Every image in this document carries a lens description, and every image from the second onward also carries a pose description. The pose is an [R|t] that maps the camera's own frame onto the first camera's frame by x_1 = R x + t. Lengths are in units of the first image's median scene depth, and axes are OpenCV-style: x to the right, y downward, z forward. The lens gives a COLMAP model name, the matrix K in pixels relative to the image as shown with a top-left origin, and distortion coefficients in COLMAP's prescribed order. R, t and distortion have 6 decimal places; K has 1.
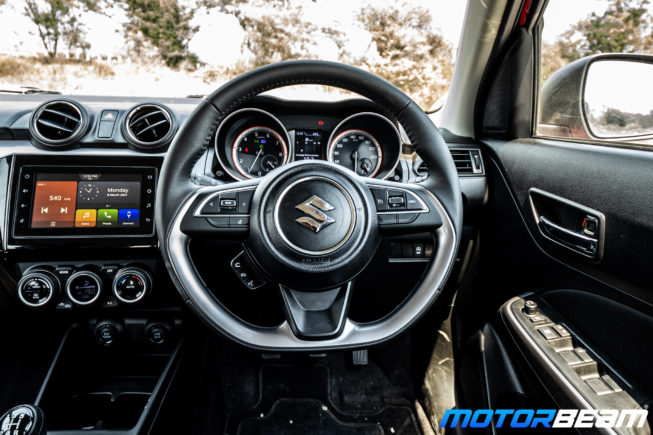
lens RADIAL K [[417.2, 0, 318.9], [0, 417.2, 209.9], [0, 0, 1]] dist [0.011364, -0.001936]
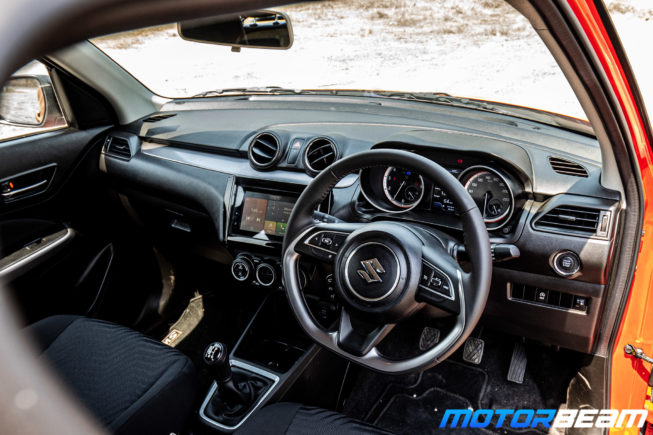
lens RADIAL K [[529.6, 0, 364.4], [0, 529.6, 226.5], [0, 0, 1]] dist [0.021218, -0.013715]
pose [[0.849763, 0.166611, -0.500144, 0.509787], [-0.077248, 0.977856, 0.194503, -0.294975], [0.521475, -0.126646, 0.843816, -0.293447]]
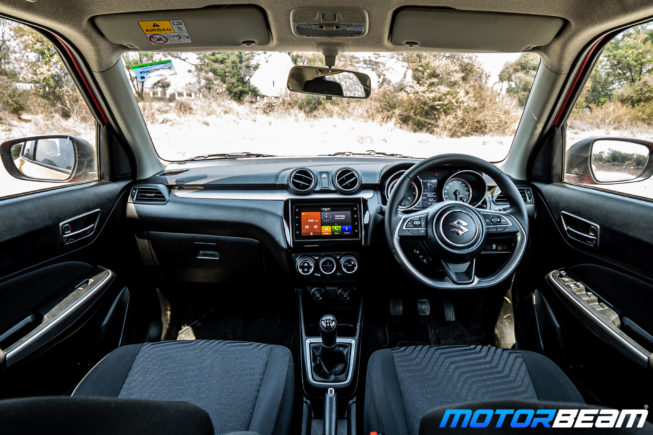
lens RADIAL K [[365.9, 0, 337.2], [0, 365.9, 218.2], [0, 0, 1]] dist [0.002698, -0.007483]
pose [[0.997080, -0.016373, -0.074589, -0.308493], [0.015912, 0.999850, -0.006781, -0.021288], [0.074689, 0.005575, 0.997191, -0.582177]]
